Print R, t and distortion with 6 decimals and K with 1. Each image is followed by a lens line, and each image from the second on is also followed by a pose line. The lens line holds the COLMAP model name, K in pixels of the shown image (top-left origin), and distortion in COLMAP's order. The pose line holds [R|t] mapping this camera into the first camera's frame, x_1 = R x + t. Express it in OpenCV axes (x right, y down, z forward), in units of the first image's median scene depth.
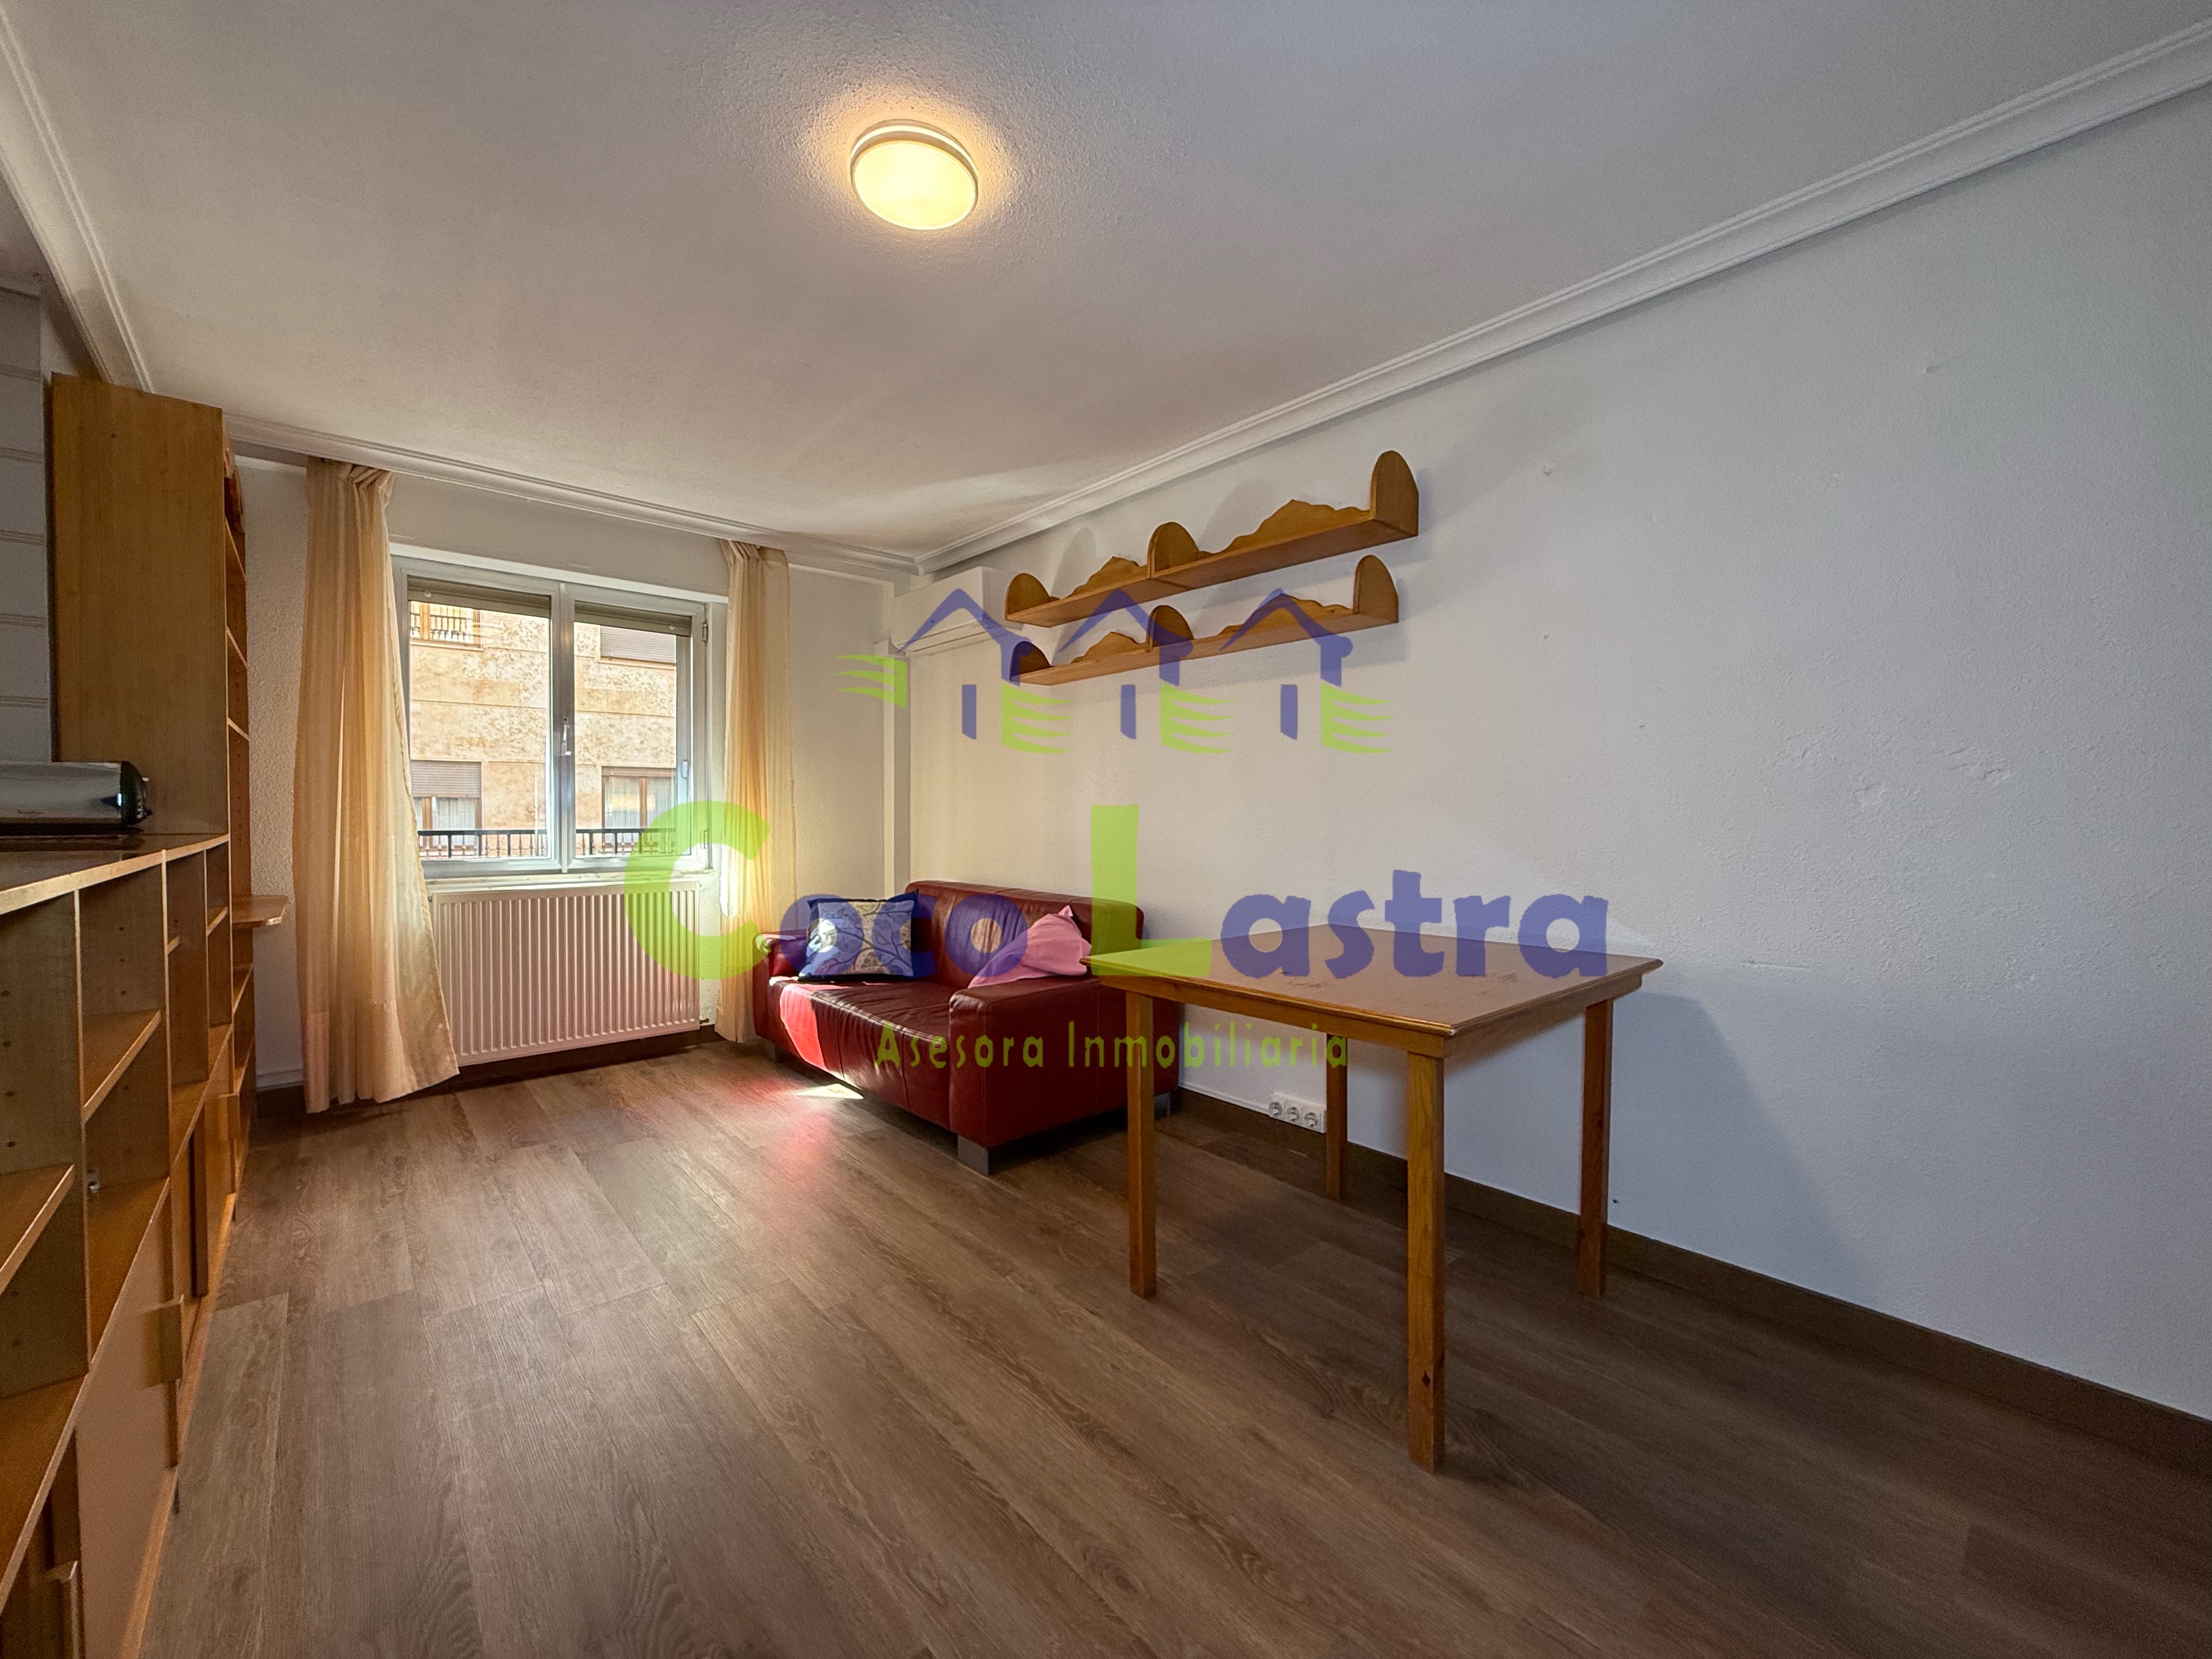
lens RADIAL K [[877.5, 0, 1095.4], [0, 877.5, 832.2], [0, 0, 1]] dist [-0.000478, -0.000336]
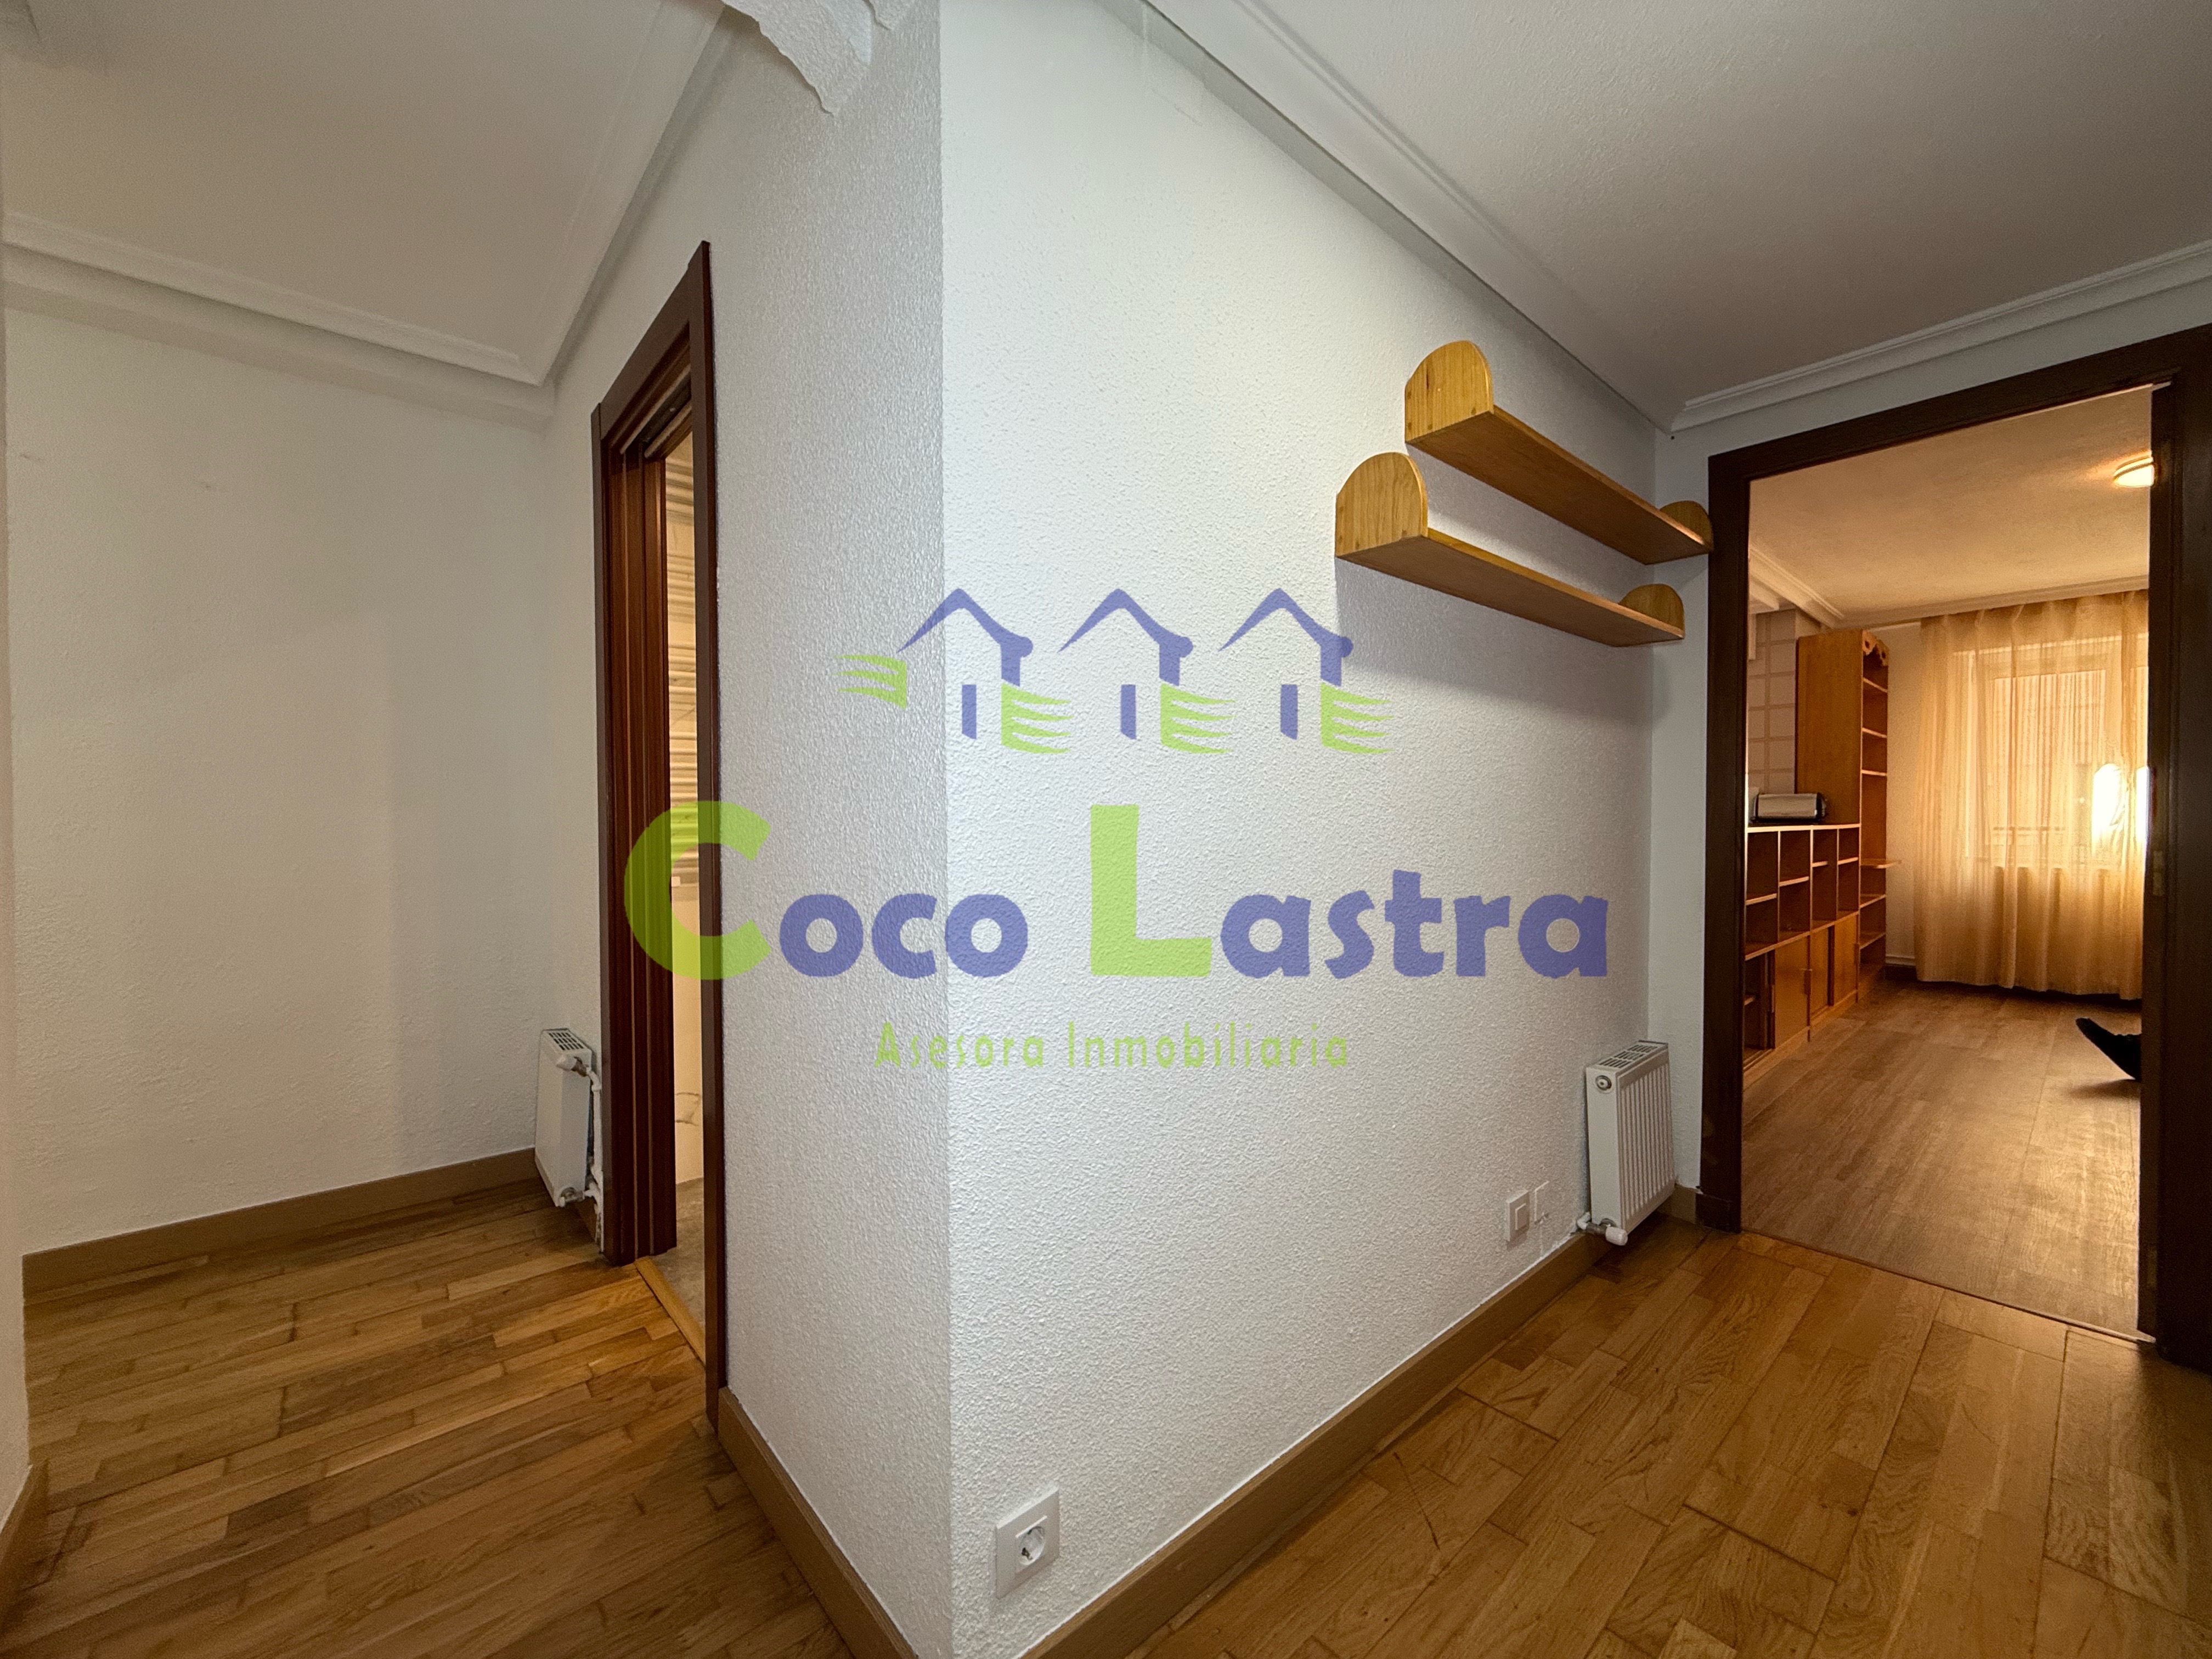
lens RADIAL K [[877.5, 0, 1103.8], [0, 877.5, 830.6], [0, 0, 1]] dist [-0.000478, -0.000336]
pose [[-0.002522, 0.010715, -0.999939, 0.822454], [-0.016771, 0.999802, 0.010756, 0.019552], [0.999856, 0.016797, -0.002342, -0.601243]]
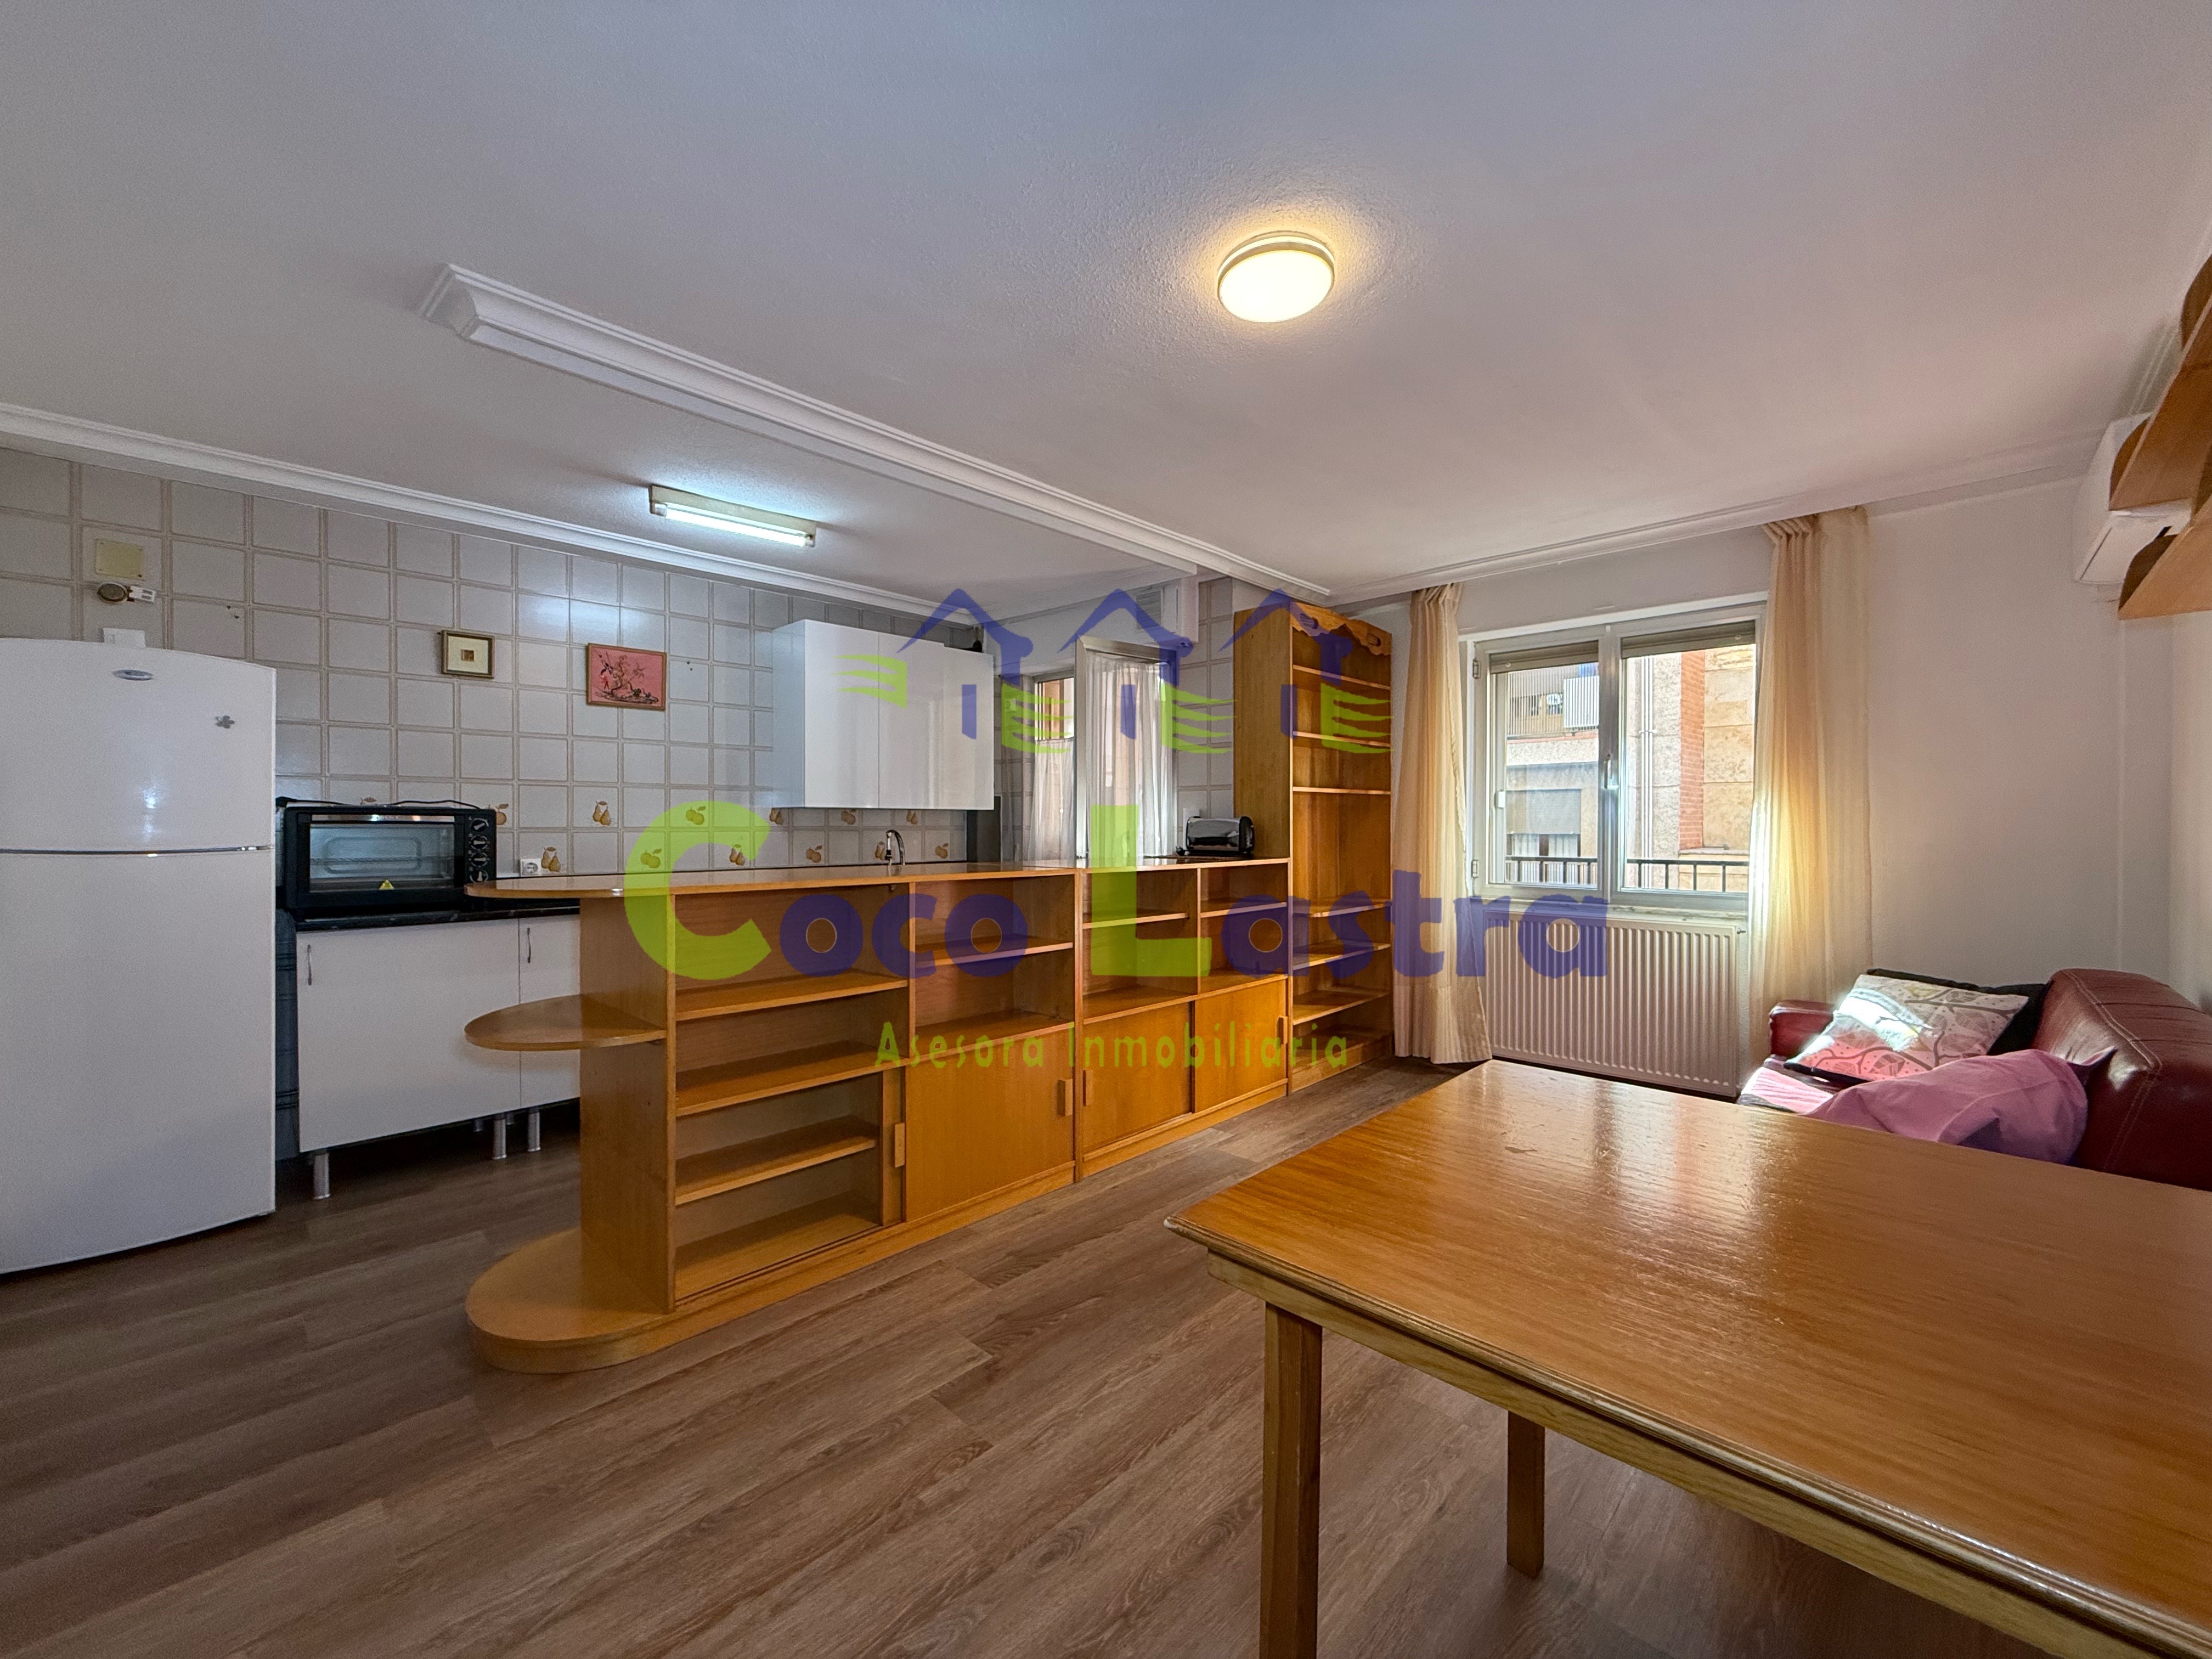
lens RADIAL K [[877.5, 0, 1097.9], [0, 877.5, 832.7], [0, 0, 1]] dist [-0.000478, -0.000336]
pose [[0.079258, 0.004594, -0.996844, 0.428003], [-0.024021, 0.999708, 0.002697, -0.028630], [0.996565, 0.023732, 0.079345, 0.353735]]
